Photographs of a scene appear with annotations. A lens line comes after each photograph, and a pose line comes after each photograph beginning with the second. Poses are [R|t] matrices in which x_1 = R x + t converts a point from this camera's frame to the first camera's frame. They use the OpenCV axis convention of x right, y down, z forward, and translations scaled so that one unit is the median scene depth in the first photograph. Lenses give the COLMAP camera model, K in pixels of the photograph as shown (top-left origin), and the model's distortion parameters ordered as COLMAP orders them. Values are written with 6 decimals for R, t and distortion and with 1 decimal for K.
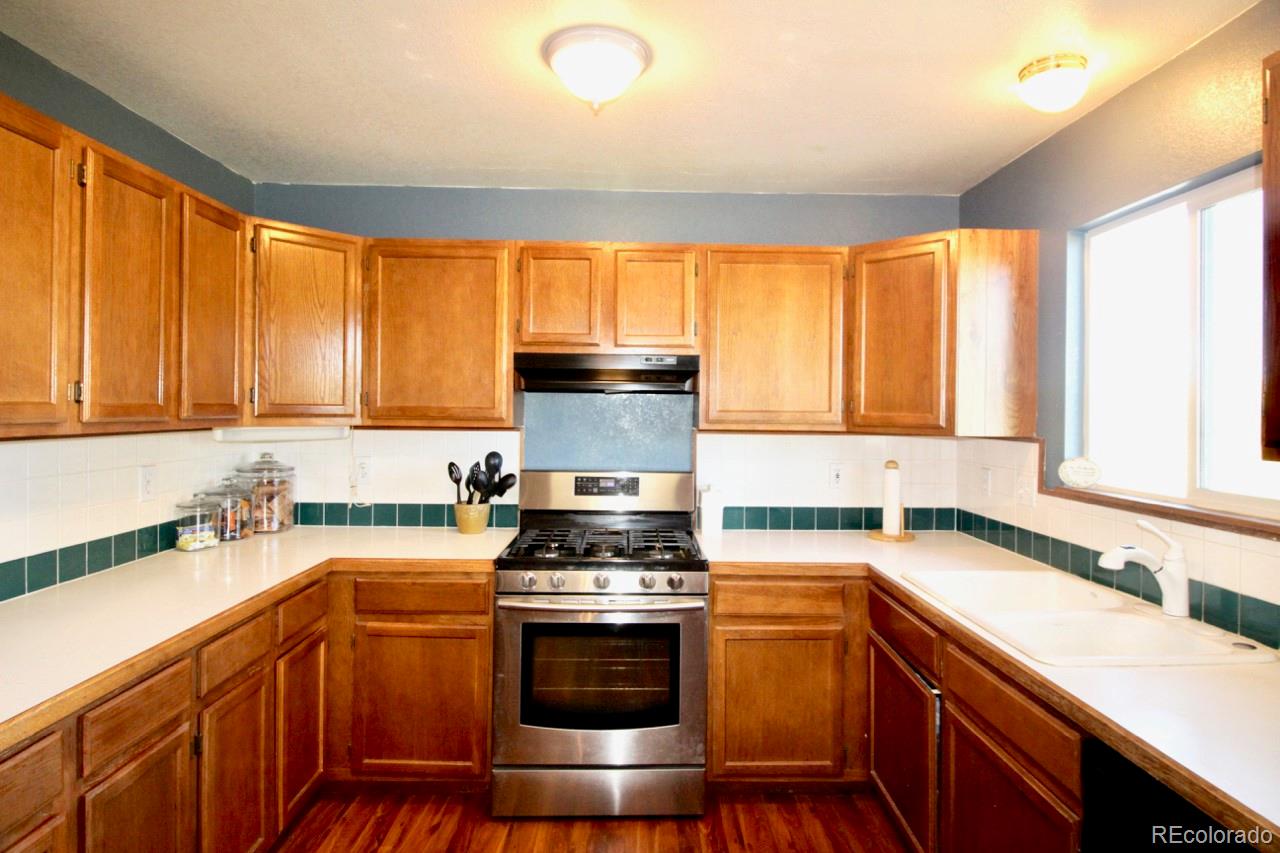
lens RADIAL K [[674.7, 0, 645.1], [0, 674.7, 440.6], [0, 0, 1]] dist [0.004312, -0.012833]
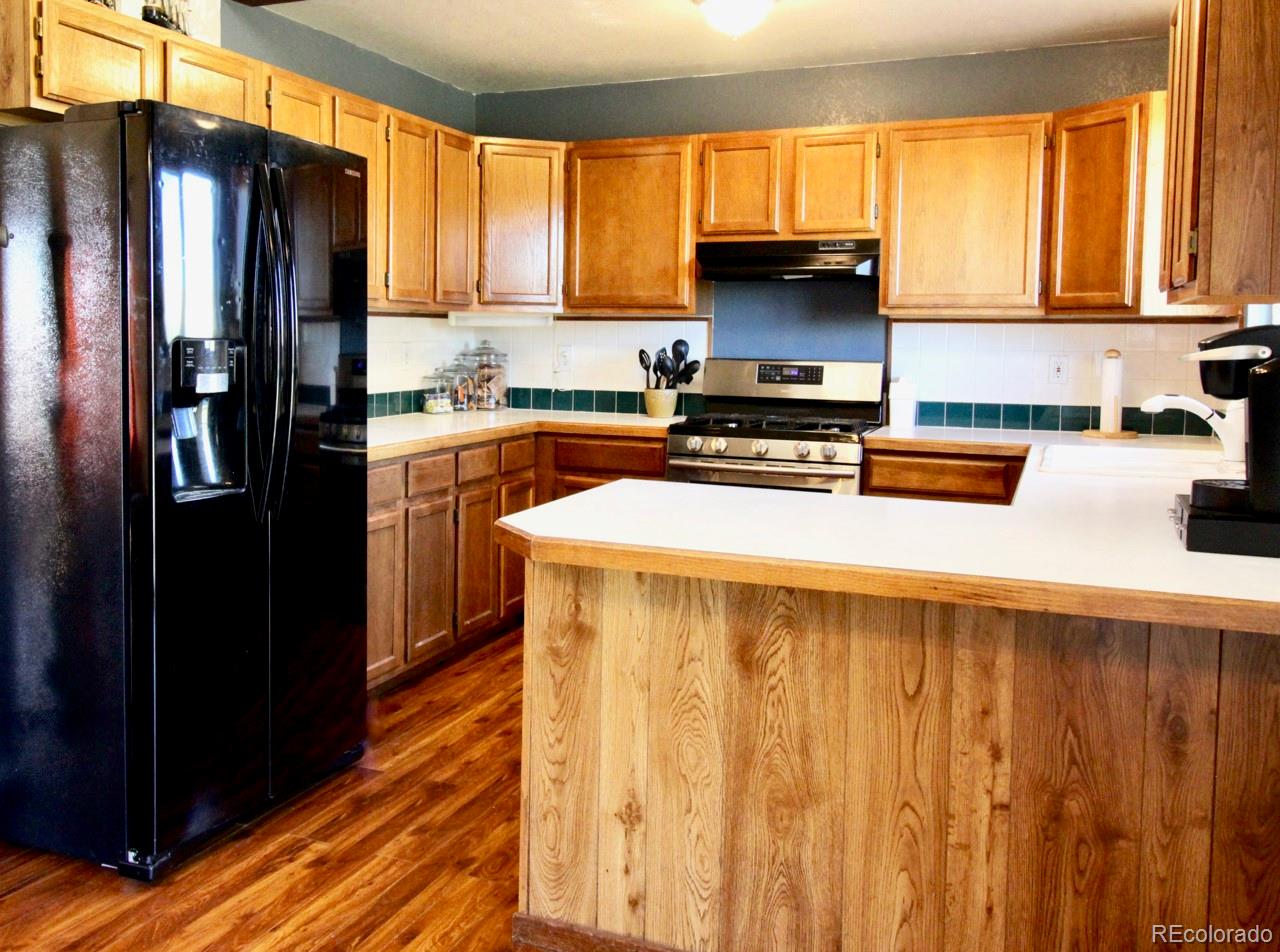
lens RADIAL K [[1256.5, 0, 640.0], [0, 1256.5, 476.0], [0, 0, 1]] dist [0.004682, 0.000219]
pose [[0.938981, 0.027468, -0.342870, 0.411326], [-0.008220, 0.998314, 0.057467, 0.123048], [0.343870, -0.051142, 0.937623, -0.900076]]
